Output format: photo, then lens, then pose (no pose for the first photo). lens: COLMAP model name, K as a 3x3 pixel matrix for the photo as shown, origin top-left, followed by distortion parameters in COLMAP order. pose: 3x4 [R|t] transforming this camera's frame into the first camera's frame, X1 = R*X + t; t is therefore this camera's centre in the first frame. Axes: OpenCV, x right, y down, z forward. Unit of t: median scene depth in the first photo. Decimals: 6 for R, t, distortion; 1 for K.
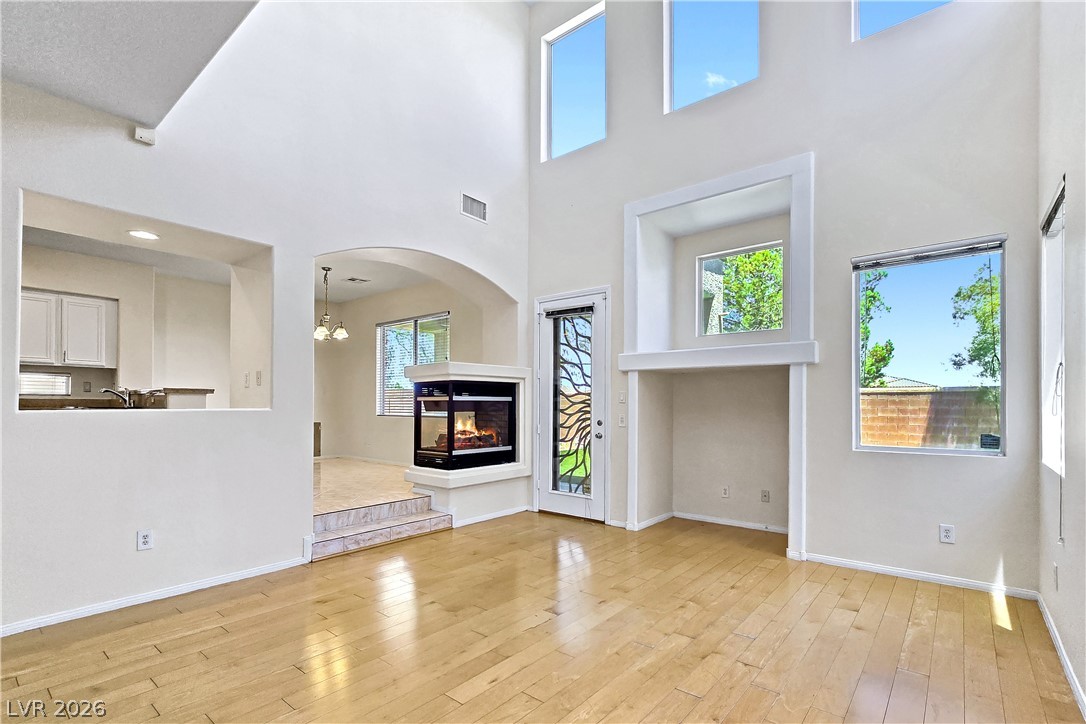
lens RADIAL K [[511.7, 0, 539.3], [0, 511.7, 401.1], [0, 0, 1]] dist [-0.004029, 0.001132]
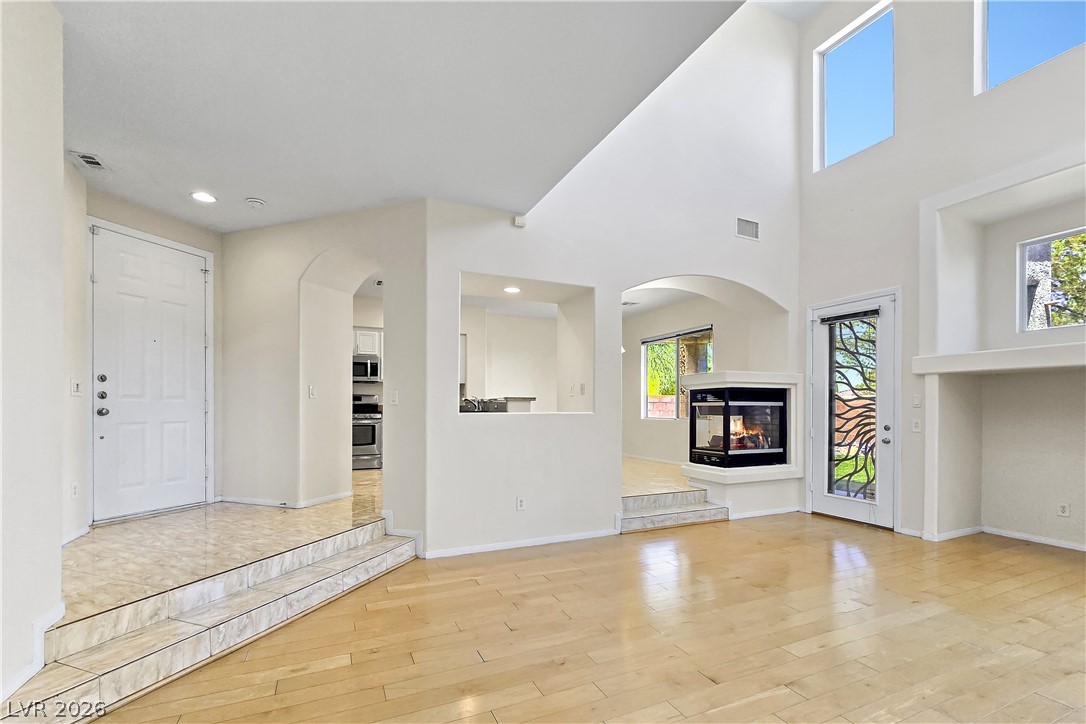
lens RADIAL K [[478.2, 0, 537.6], [0, 478.2, 406.8], [0, 0, 1]] dist [-0.010506, 0.002448]
pose [[0.899098, -0.001191, -0.437746, -0.085212], [0.002770, 0.999992, 0.002969, -0.002253], [0.437738, -0.003882, 0.899094, -0.111352]]
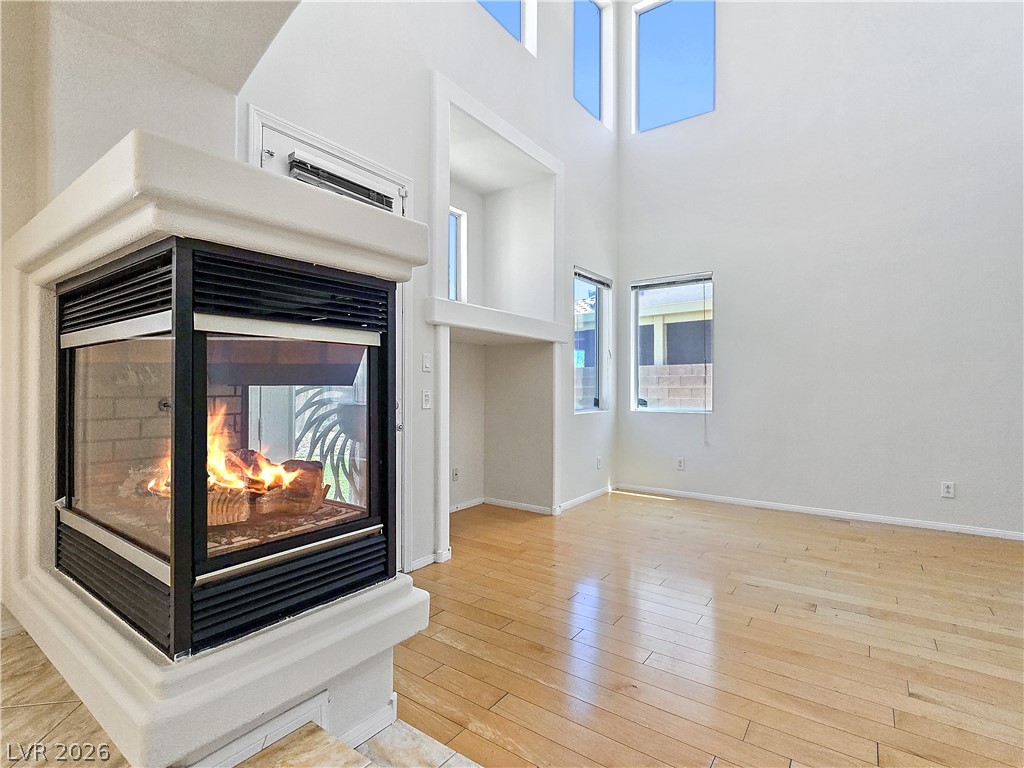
lens RADIAL K [[498.7, 0, 507.1], [0, 498.7, 386.6], [0, 0, 1]] dist [-0.006521, 0.000549]
pose [[-0.063941, 0.000997, 0.997953, -0.455017], [-0.006160, 0.999980, -0.001393, 0.021559], [-0.997935, -0.006236, -0.063933, 0.912265]]
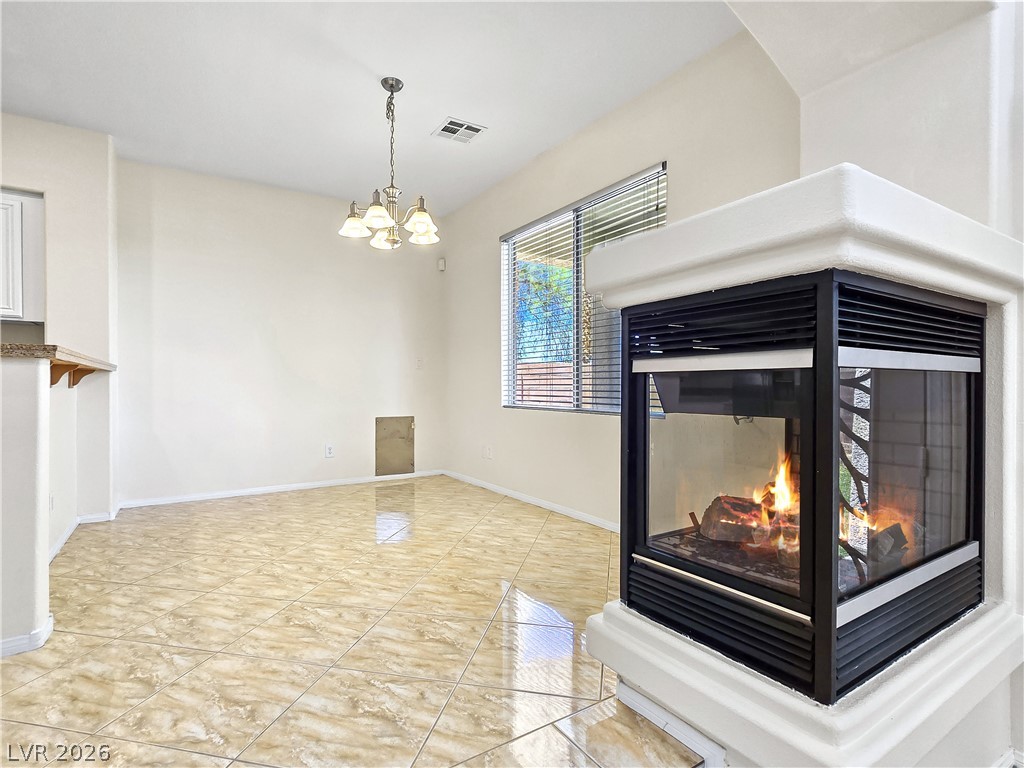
lens RADIAL K [[498.7, 0, 520.5], [0, 498.7, 385.9], [0, 0, 1]] dist [-0.006521, 0.000549]
pose [[0.960762, -0.004711, -0.277335, -0.228364], [0.009956, 0.999797, 0.017507, 0.000465], [0.277196, -0.019581, 0.960614, 0.742441]]
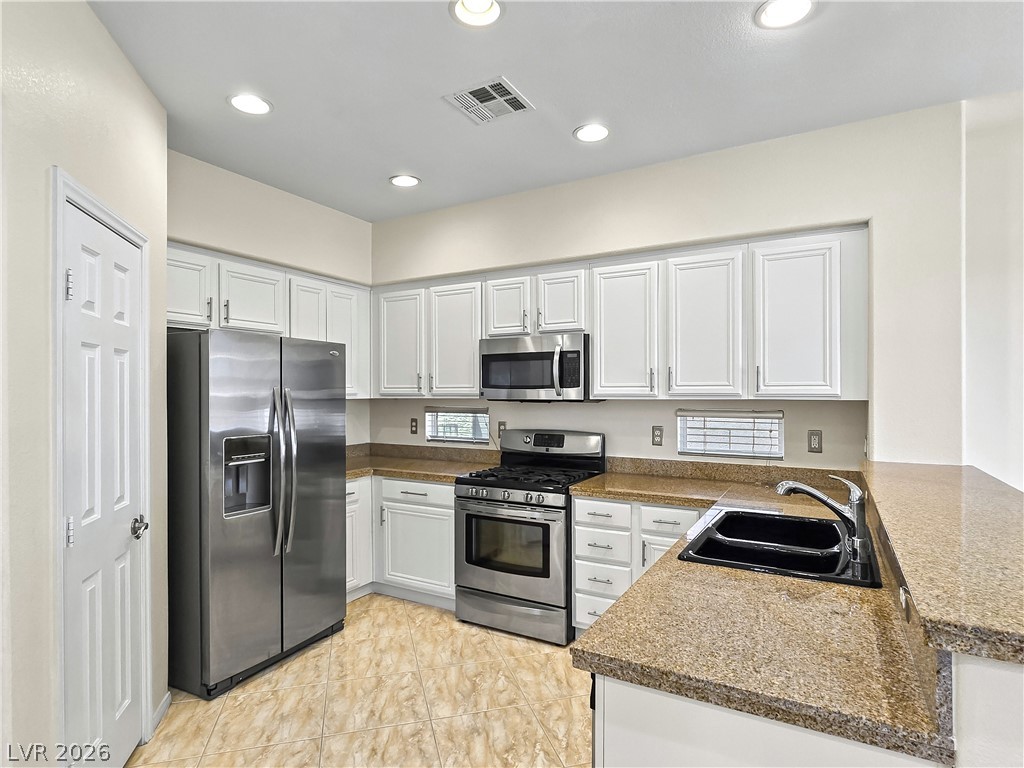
lens RADIAL K [[555.1, 0, 510.8], [0, 555.1, 391.2], [0, 0, 1]] dist [-0.002589, -0.001905]
pose [[0.171716, -0.003913, -0.985139, -0.539205], [0.010511, 0.999942, -0.002140, -0.085995], [0.985090, -0.009987, 0.171747, 0.776711]]
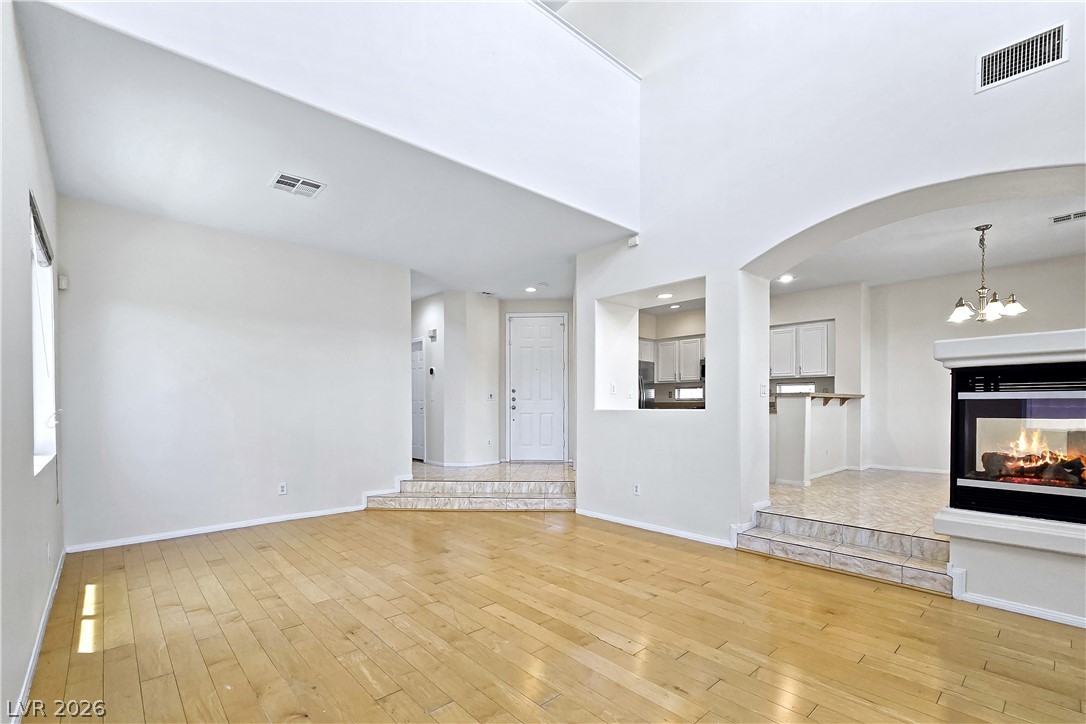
lens RADIAL K [[478.2, 0, 541.1], [0, 478.2, 411.7], [0, 0, 1]] dist [-0.010506, 0.002448]
pose [[-0.140431, 0.012808, -0.990008, 0.470072], [0.008330, 0.999896, 0.011755, 0.002218], [0.990055, -0.006596, -0.140523, 0.546990]]
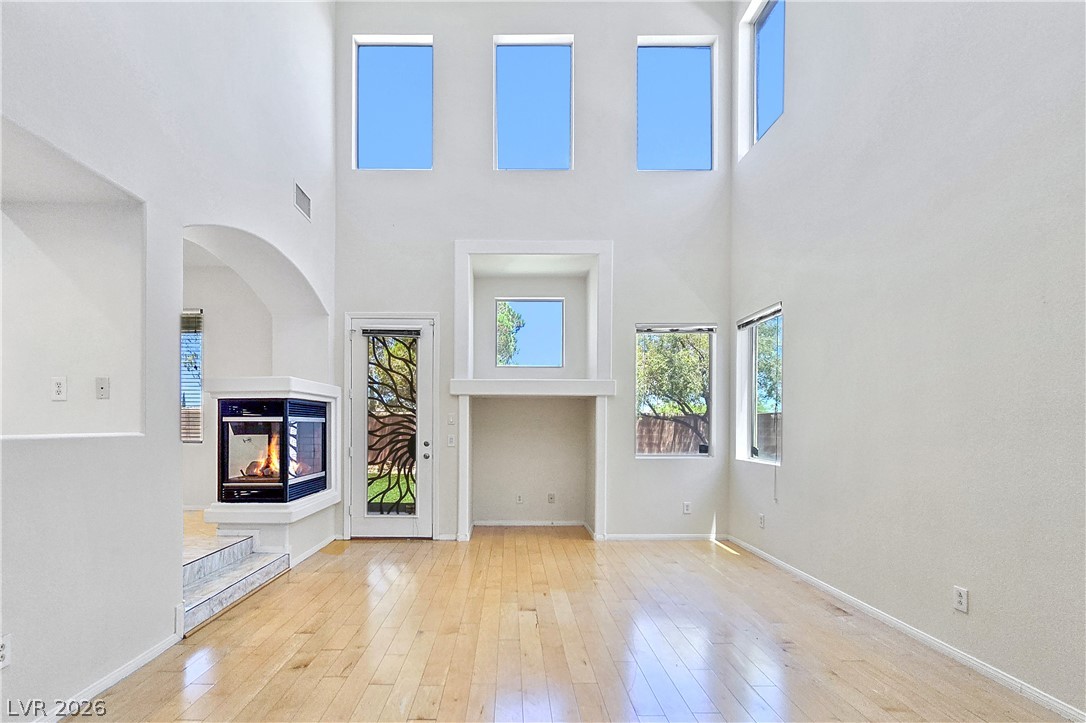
lens RADIAL K [[511.7, 0, 511.4], [0, 511.7, 427.1], [0, 0, 1]] dist [-0.004029, 0.001132]
pose [[0.766346, -0.002528, 0.642424, -0.418731], [-0.004359, 0.999949, 0.009134, -0.001592], [-0.642414, -0.009800, 0.766295, 0.093116]]
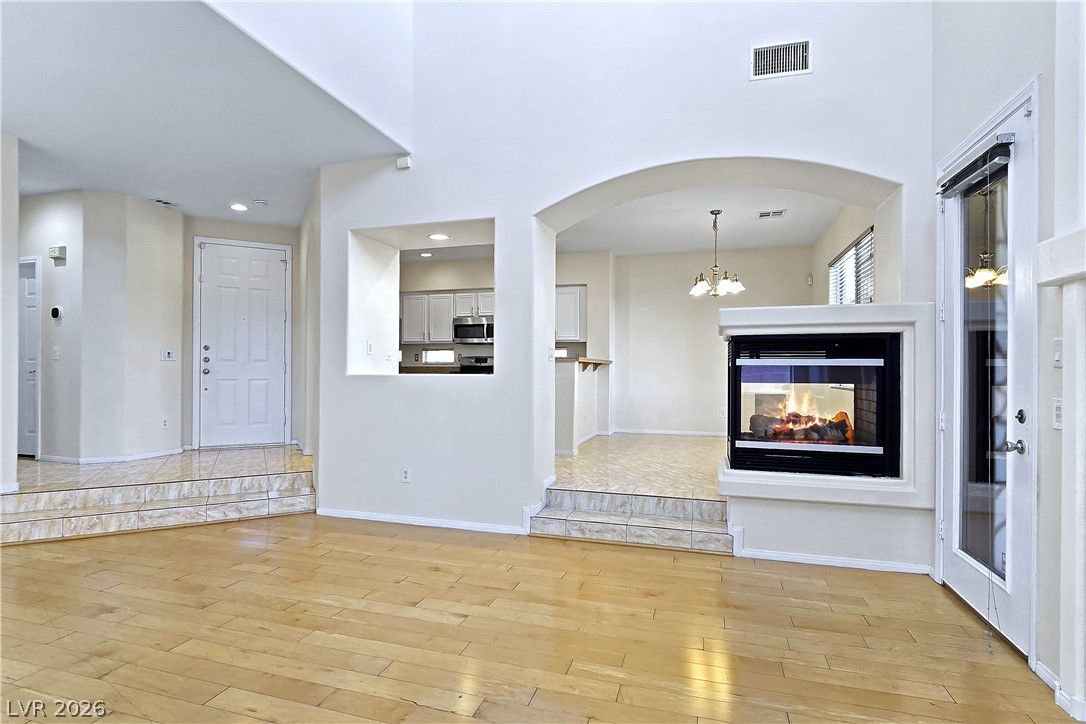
lens RADIAL K [[540.6, 0, 536.1], [0, 540.6, 367.7], [0, 0, 1]] dist [-0.003679, -0.003043]
pose [[0.381145, -0.004604, -0.924504, 0.370464], [0.001430, 0.999989, -0.004391, 0.004094], [0.924514, 0.000352, 0.381148, 0.469321]]
